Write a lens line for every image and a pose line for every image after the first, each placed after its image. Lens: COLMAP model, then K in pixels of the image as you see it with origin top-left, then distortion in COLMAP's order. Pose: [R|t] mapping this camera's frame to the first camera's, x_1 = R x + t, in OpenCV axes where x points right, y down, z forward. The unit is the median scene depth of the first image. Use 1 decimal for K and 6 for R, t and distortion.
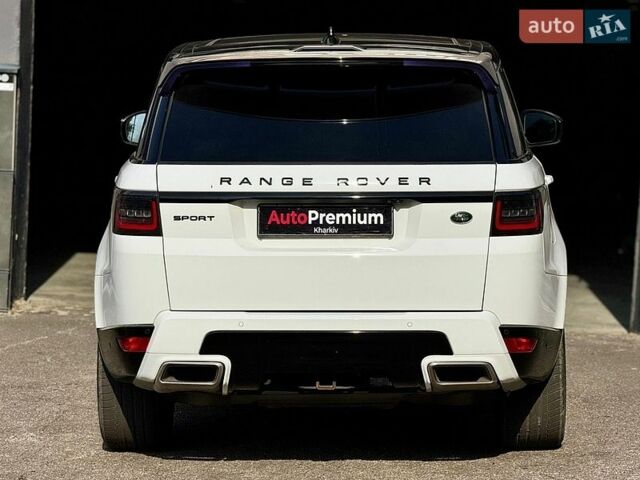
lens RADIAL K [[2154.6, 0, 320.0], [0, 2154.6, 240.0], [0, 0, 1]] dist [0.230552, 0.430491]
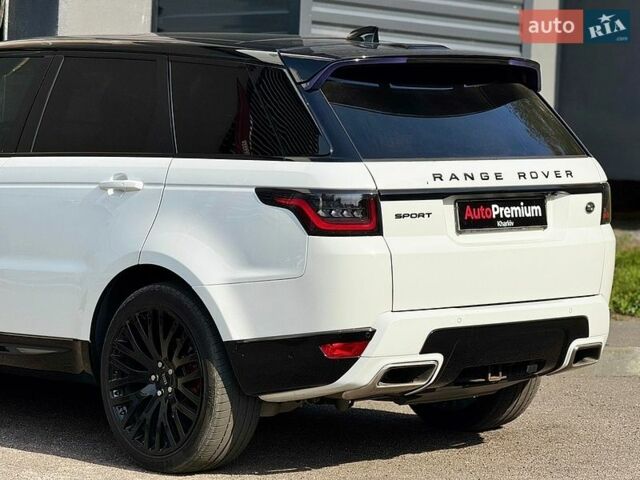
lens RADIAL K [[2154.6, 0, 320.0], [0, 2154.6, 240.0], [0, 0, 1]] dist [0.230552, 0.430491]
pose [[0.710827, -0.036118, 0.702439, -0.779401], [0.043988, 0.999009, 0.006853, -0.007673], [-0.701990, 0.026028, 0.711711, 0.332418]]
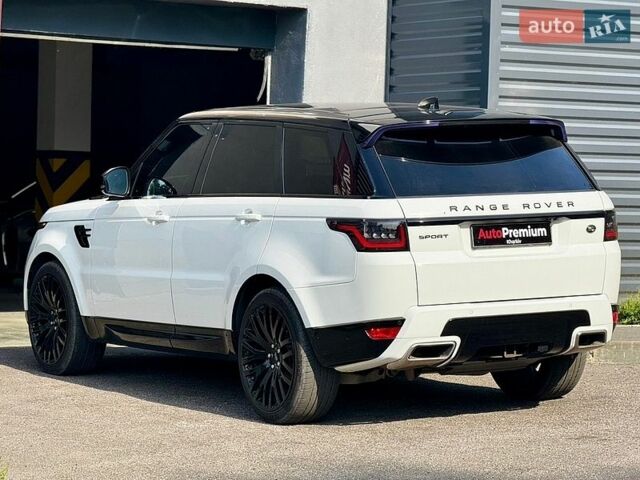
lens RADIAL K [[2154.6, 0, 320.0], [0, 2154.6, 240.0], [0, 0, 1]] dist [0.230552, 0.430491]
pose [[0.845719, -0.038733, 0.532221, -0.844820], [0.054646, 0.998405, -0.014175, 0.007322], [-0.530823, 0.041072, 0.846487, -0.113959]]
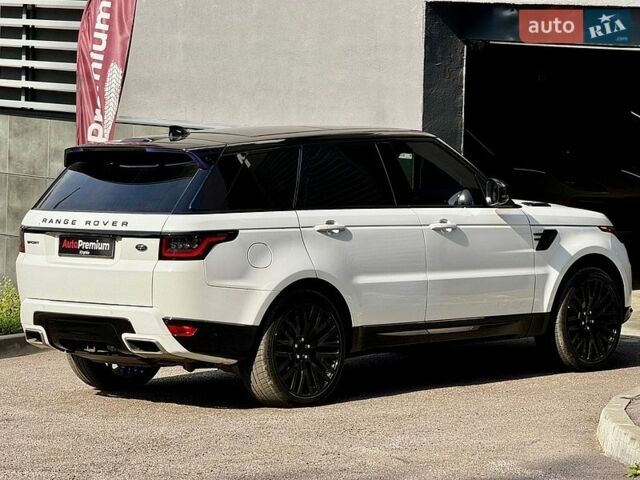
lens RADIAL K [[2154.6, 0, 320.0], [0, 2154.6, 240.0], [0, 0, 1]] dist [0.230552, 0.430491]
pose [[0.746584, 0.031532, -0.664543, 1.216700], [-0.045577, 0.998954, -0.003804, -0.015859], [0.663728, 0.033128, 0.747240, -0.099729]]
